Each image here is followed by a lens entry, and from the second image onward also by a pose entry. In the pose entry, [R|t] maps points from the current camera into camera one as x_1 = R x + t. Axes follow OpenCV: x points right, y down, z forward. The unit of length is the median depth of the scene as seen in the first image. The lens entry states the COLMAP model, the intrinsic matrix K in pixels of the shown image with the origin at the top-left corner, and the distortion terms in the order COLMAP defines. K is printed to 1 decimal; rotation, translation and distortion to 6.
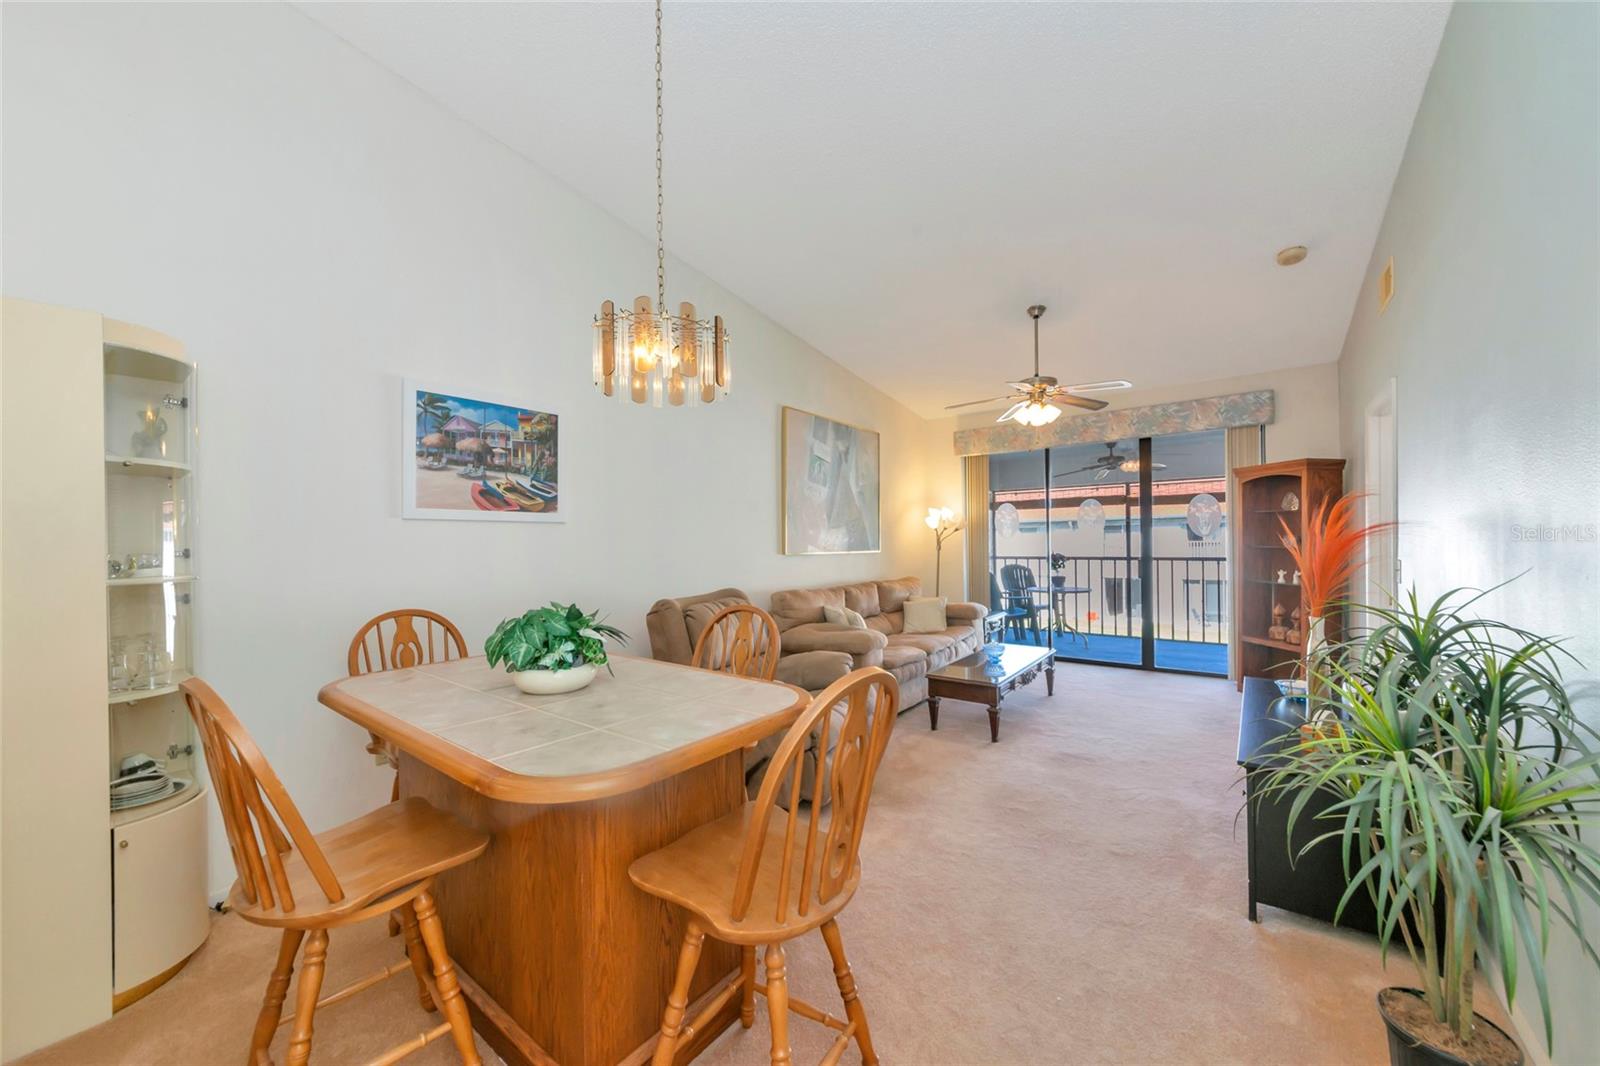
lens RADIAL K [[540.2, 0, 798.1], [0, 540.2, 536.3], [0, 0, 1]] dist [0.000517, 0.000012]
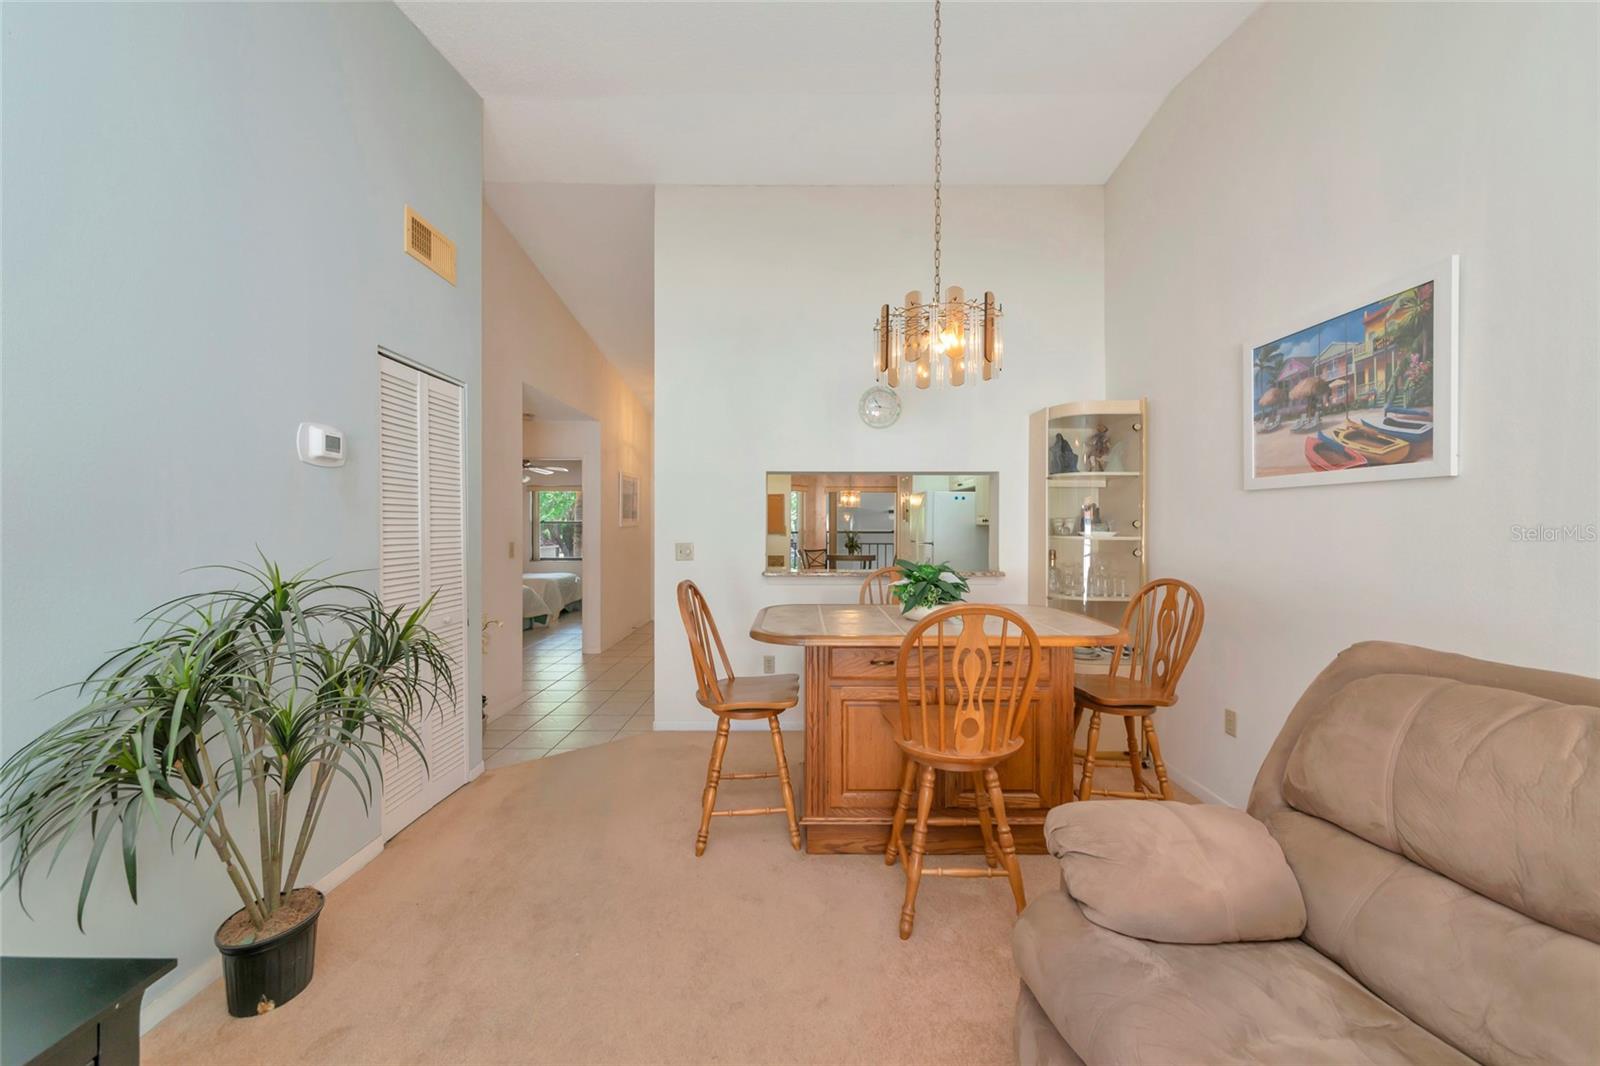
lens RADIAL K [[555.9, 0, 799.3], [0, 555.9, 530.1], [0, 0, 1]] dist [-0.001460, -0.000044]
pose [[-0.757704, 0.011684, -0.652494, 0.442562], [0.008423, 0.999932, 0.008124, 0.018728], [0.652545, 0.000660, -0.757750, 1.098335]]
